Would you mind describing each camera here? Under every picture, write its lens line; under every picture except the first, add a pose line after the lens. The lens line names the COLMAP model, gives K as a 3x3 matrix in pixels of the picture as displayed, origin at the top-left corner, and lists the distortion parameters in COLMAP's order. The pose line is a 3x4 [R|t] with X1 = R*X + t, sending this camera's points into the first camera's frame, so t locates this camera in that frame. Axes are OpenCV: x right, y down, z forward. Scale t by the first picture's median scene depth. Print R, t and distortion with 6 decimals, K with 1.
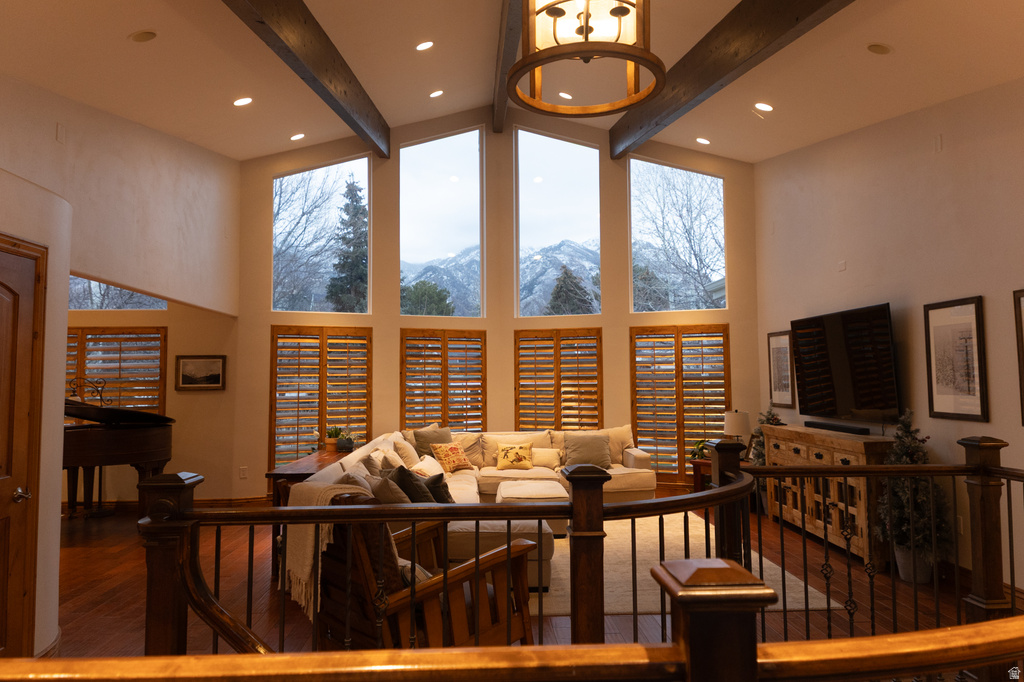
lens RADIAL K [[677.5, 0, 512.0], [0, 677.5, 341.0], [0, 0, 1]] dist [-0.064296, 0.000985]
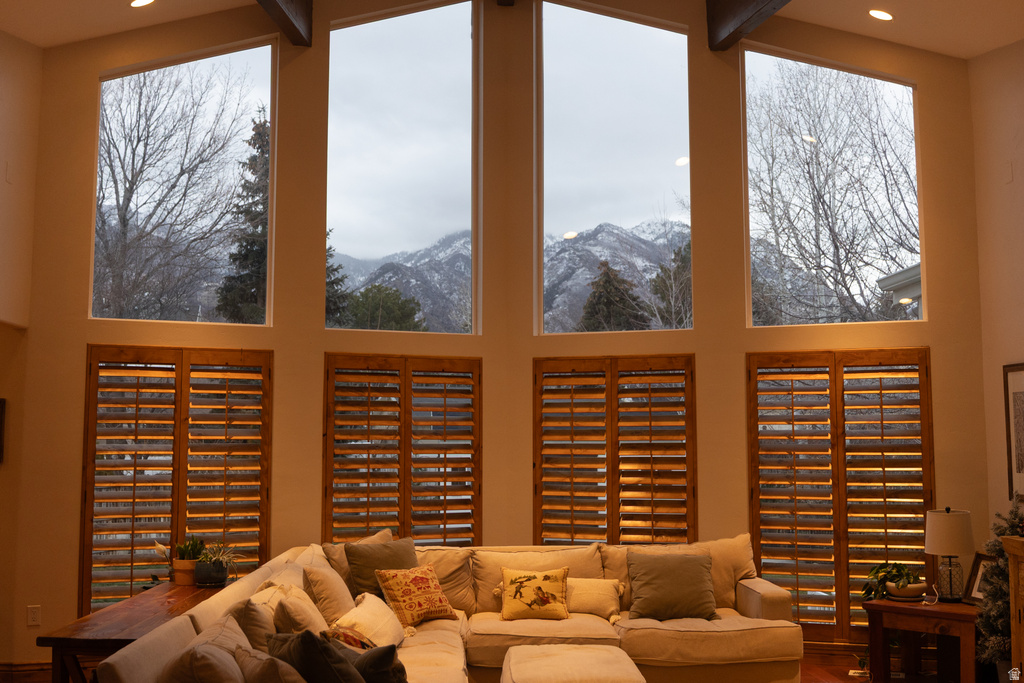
lens RADIAL K [[1018.0, 0, 512.0], [0, 1018.0, 341.5], [0, 0, 1]] dist [-0.088347, -0.009180]
pose [[0.999973, 0.006791, -0.002824, -0.012206], [-0.006907, 0.999036, -0.043359, 0.006591], [0.002526, 0.043377, 0.999056, 0.183959]]
